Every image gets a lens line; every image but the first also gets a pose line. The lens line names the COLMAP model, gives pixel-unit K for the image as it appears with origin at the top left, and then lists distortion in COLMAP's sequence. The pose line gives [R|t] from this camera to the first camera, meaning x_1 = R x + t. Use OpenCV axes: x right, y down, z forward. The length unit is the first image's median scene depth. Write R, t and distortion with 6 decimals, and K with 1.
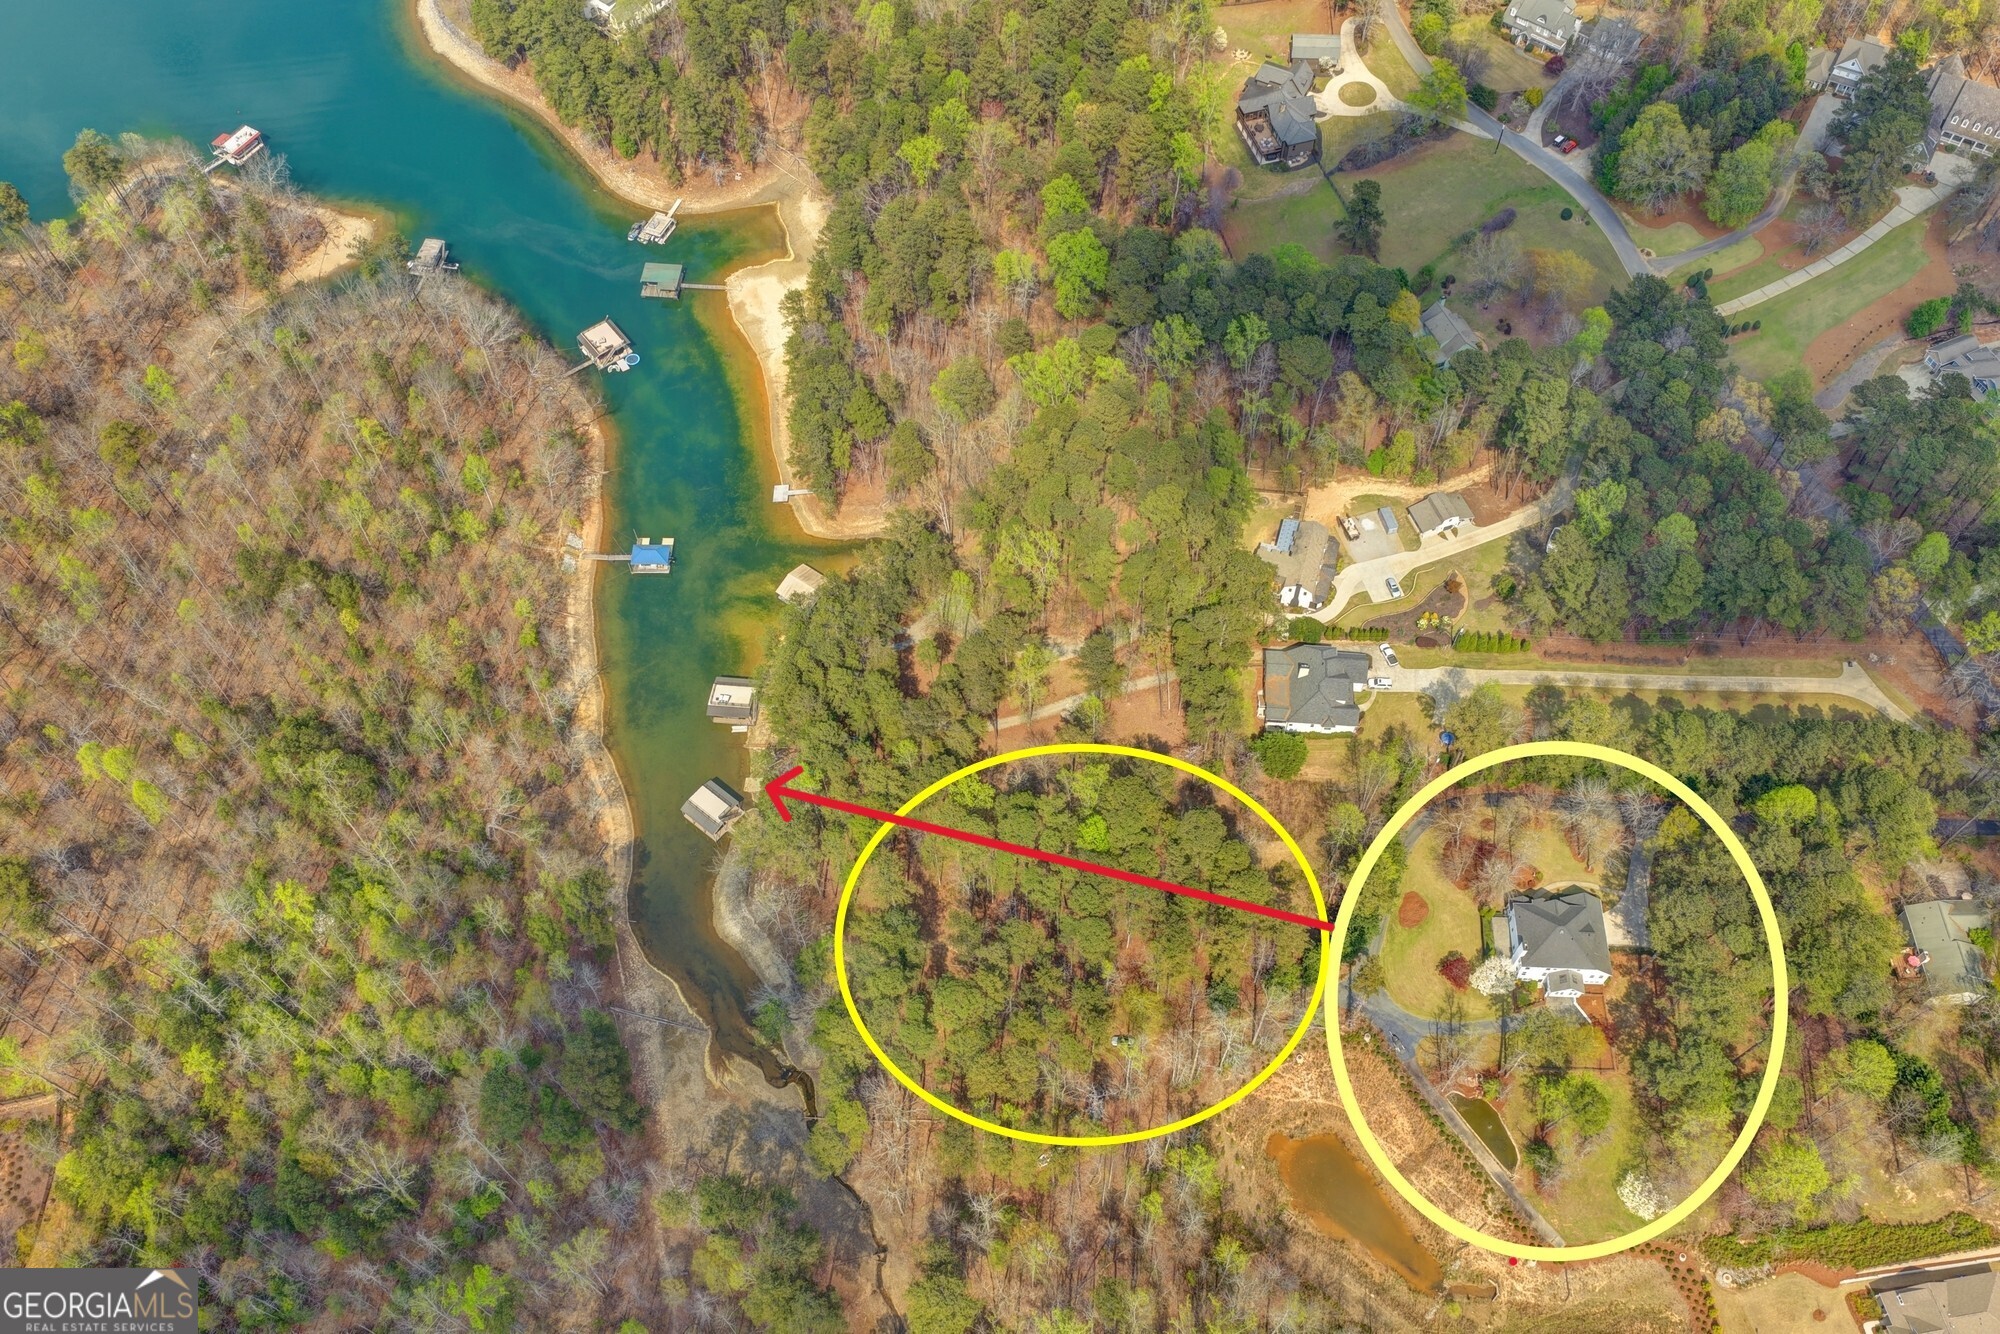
lens RADIAL K [[1660.6, 0, 1000.3], [0, 1660.6, 671.0], [0, 0, 1]] dist [-0.013997, 0.000729]
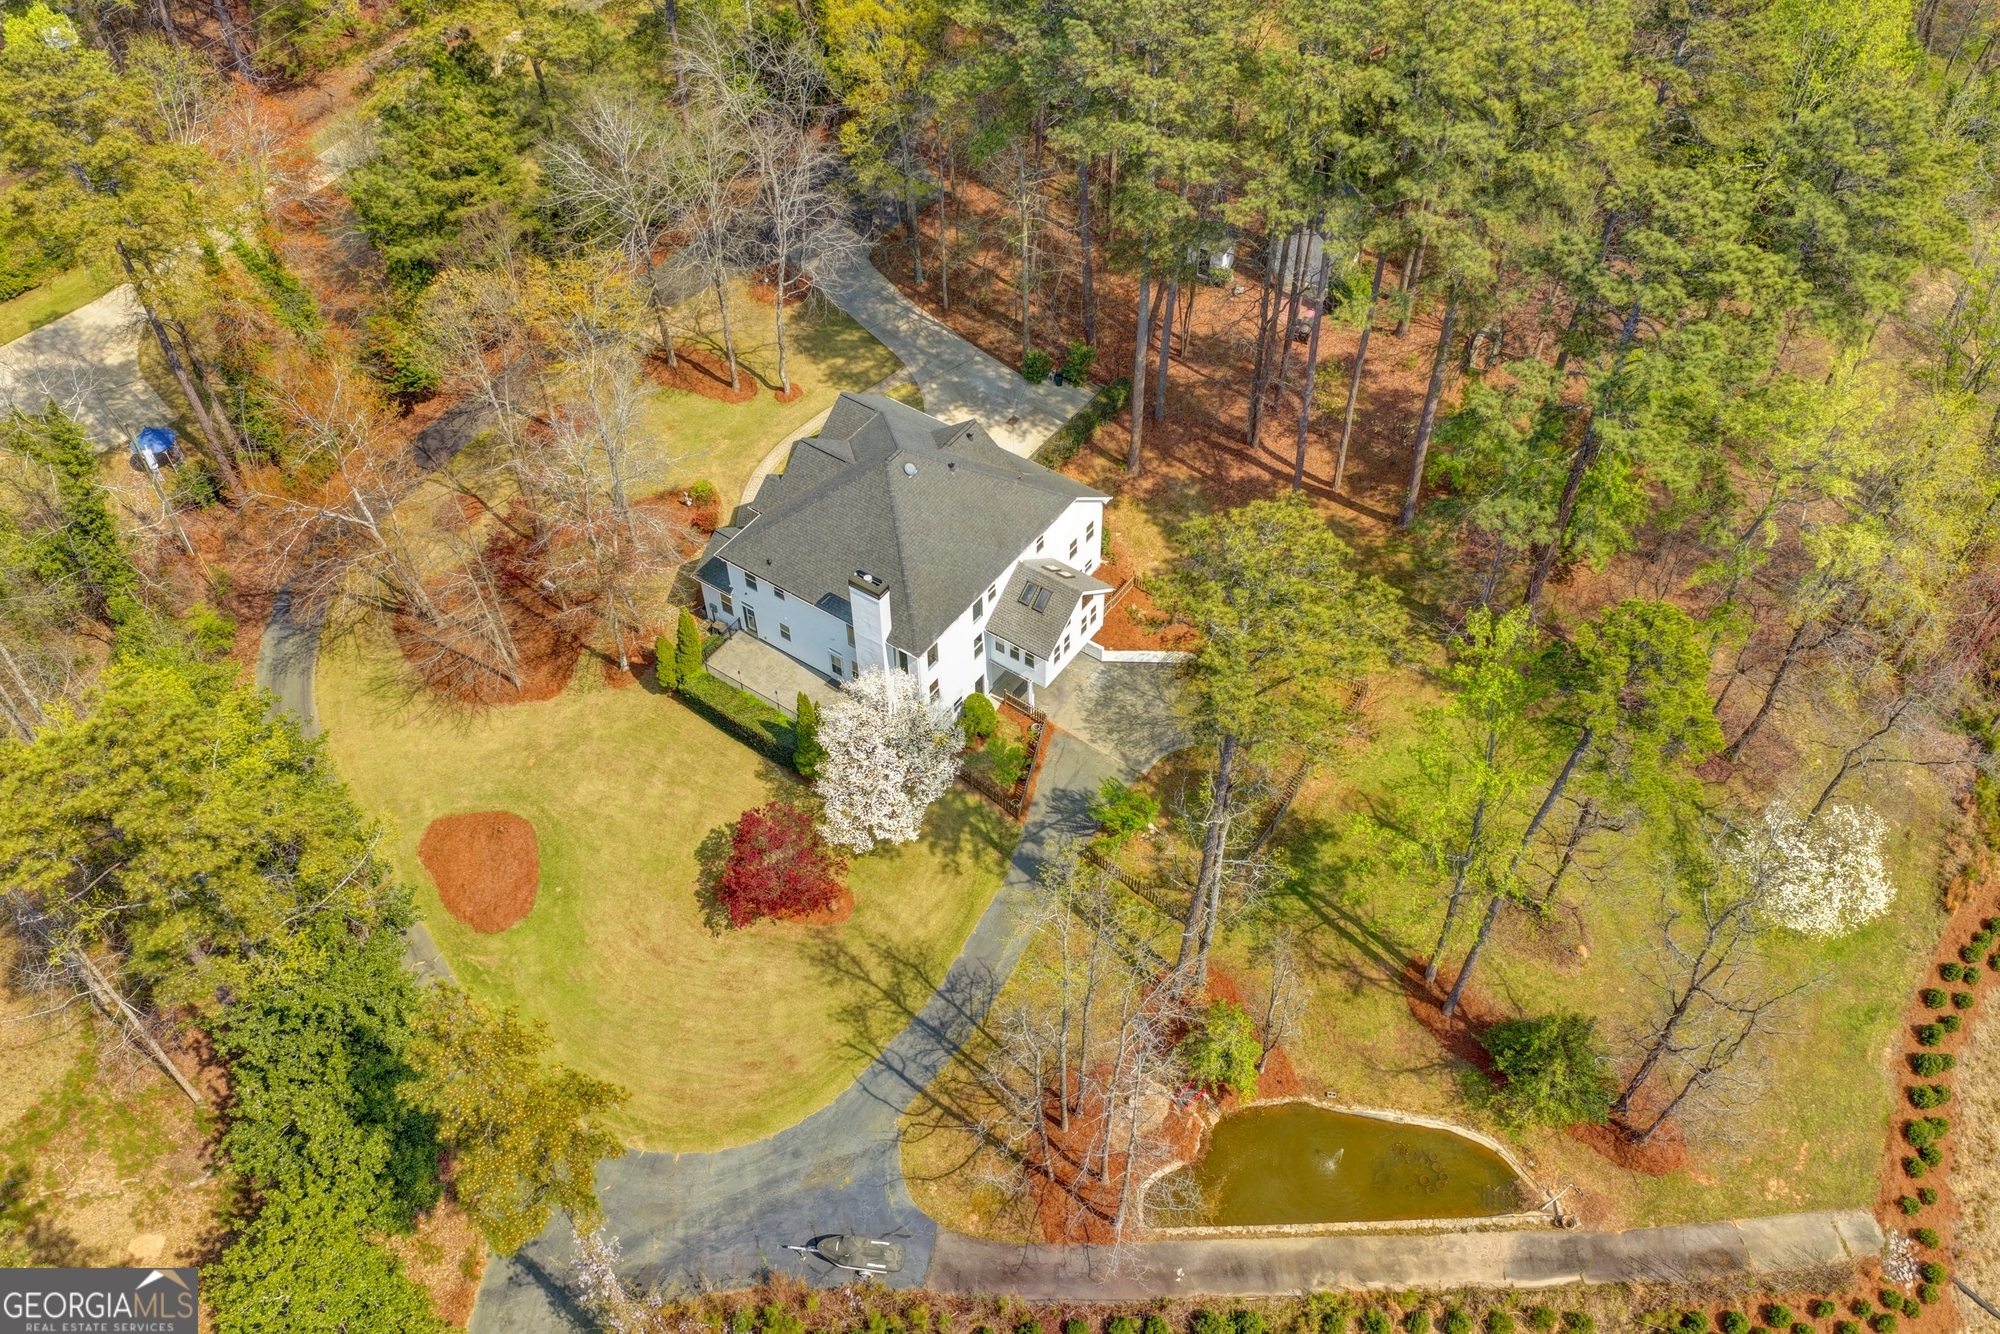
lens RADIAL K [[1660.6, 0, 998.7], [0, 1660.6, 668.1], [0, 0, 1]] dist [-0.013997, 0.000729]
pose [[0.538859, -0.633352, 0.555425, 0.174659], [0.725205, 0.684250, 0.076677, 0.166557], [-0.428613, 0.361478, 0.828024, 0.770194]]
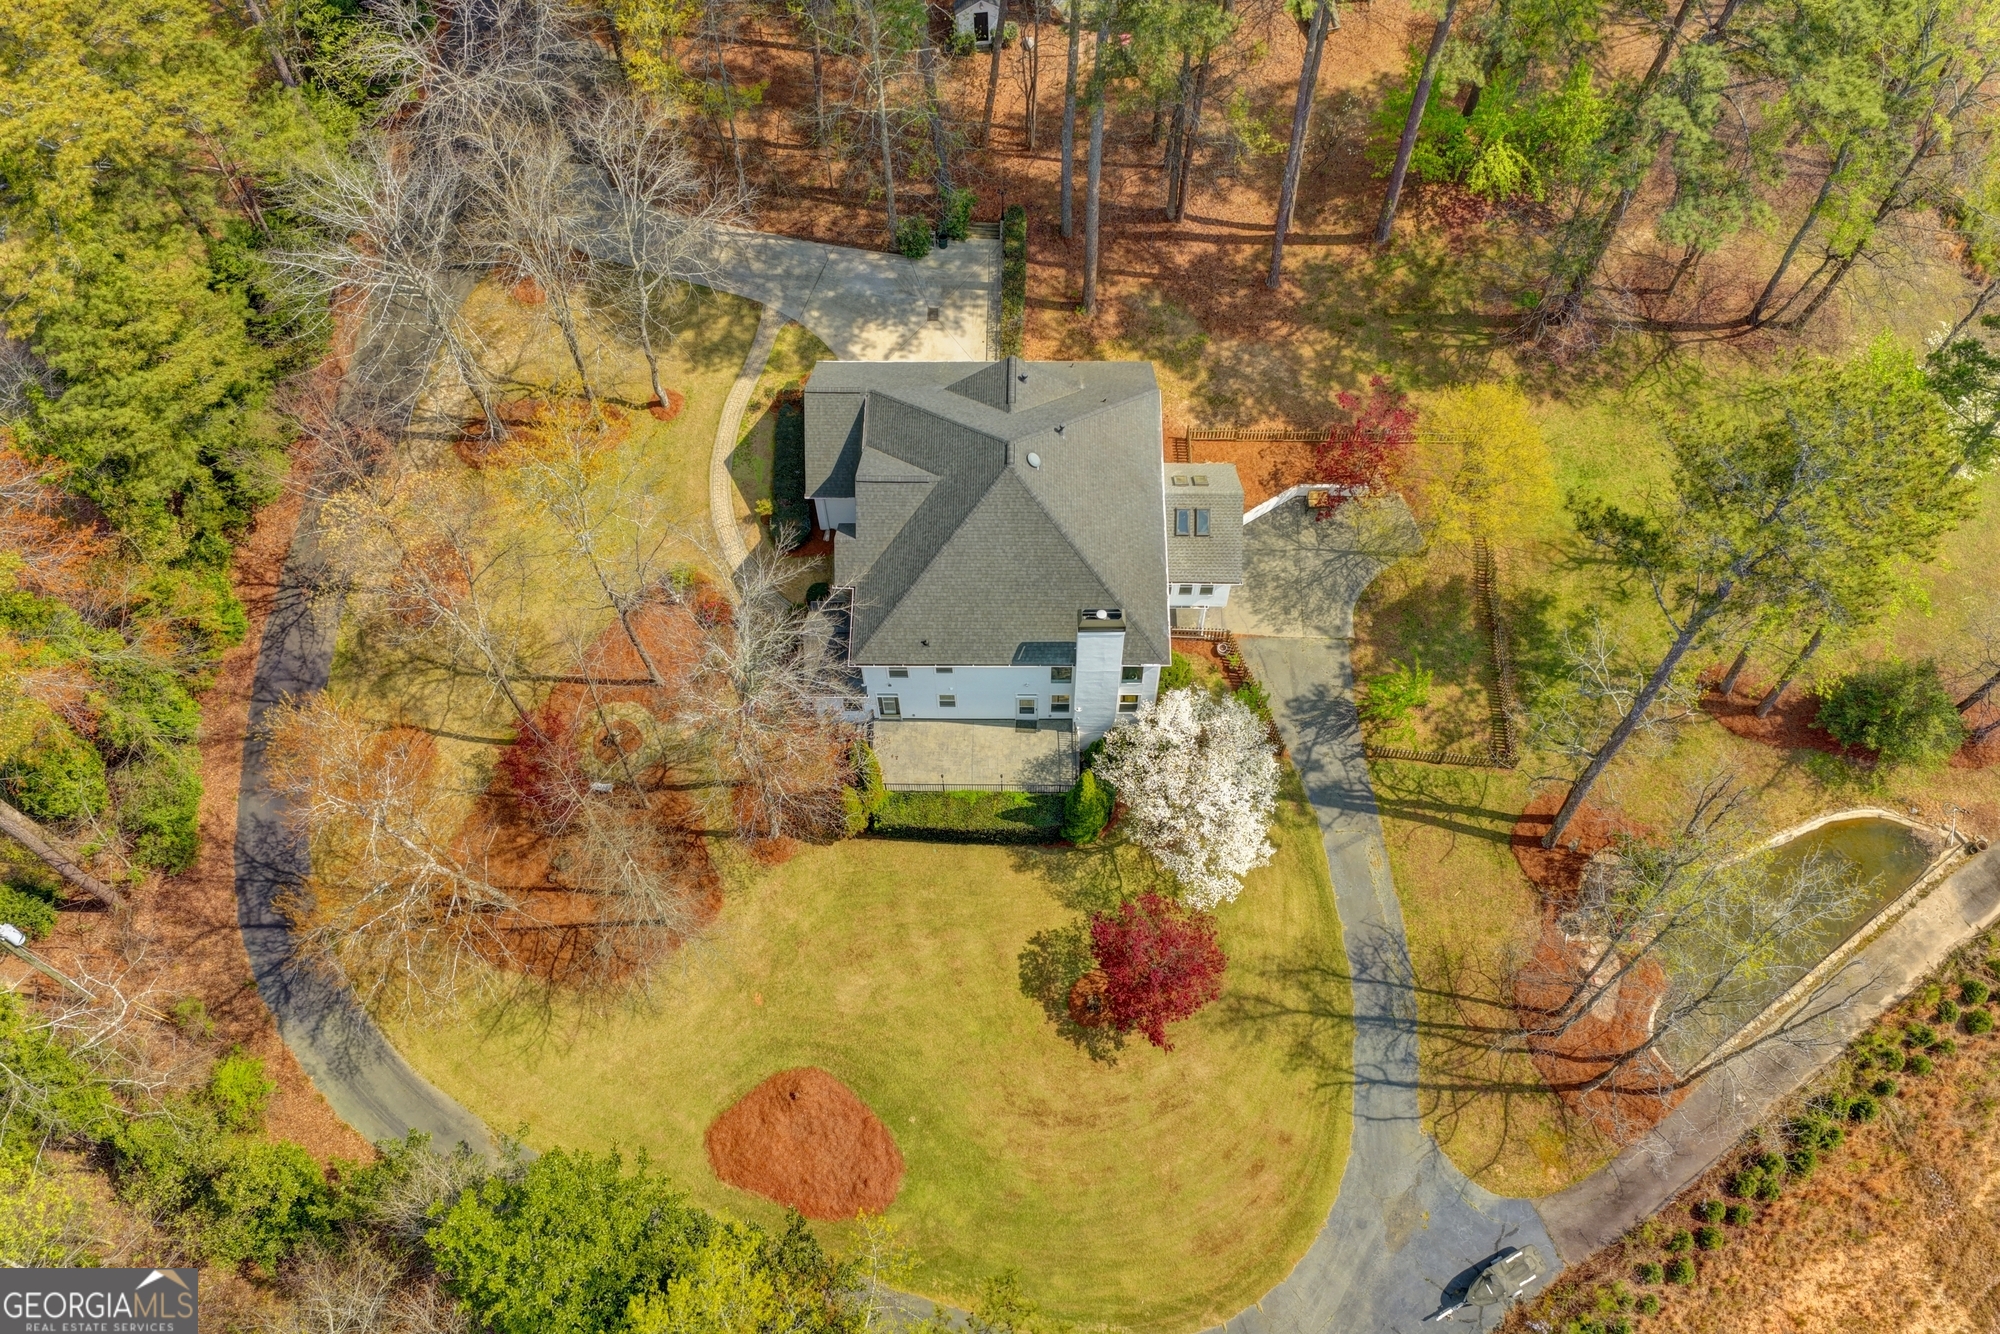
lens RADIAL K [[1660.6, 0, 998.1], [0, 1660.6, 669.9], [0, 0, 1]] dist [-0.013997, 0.000729]
pose [[-0.027046, -0.883282, 0.468061, 0.210627], [0.857903, 0.219828, 0.464411, 0.058530], [-0.513099, 0.414111, 0.751825, 0.836990]]
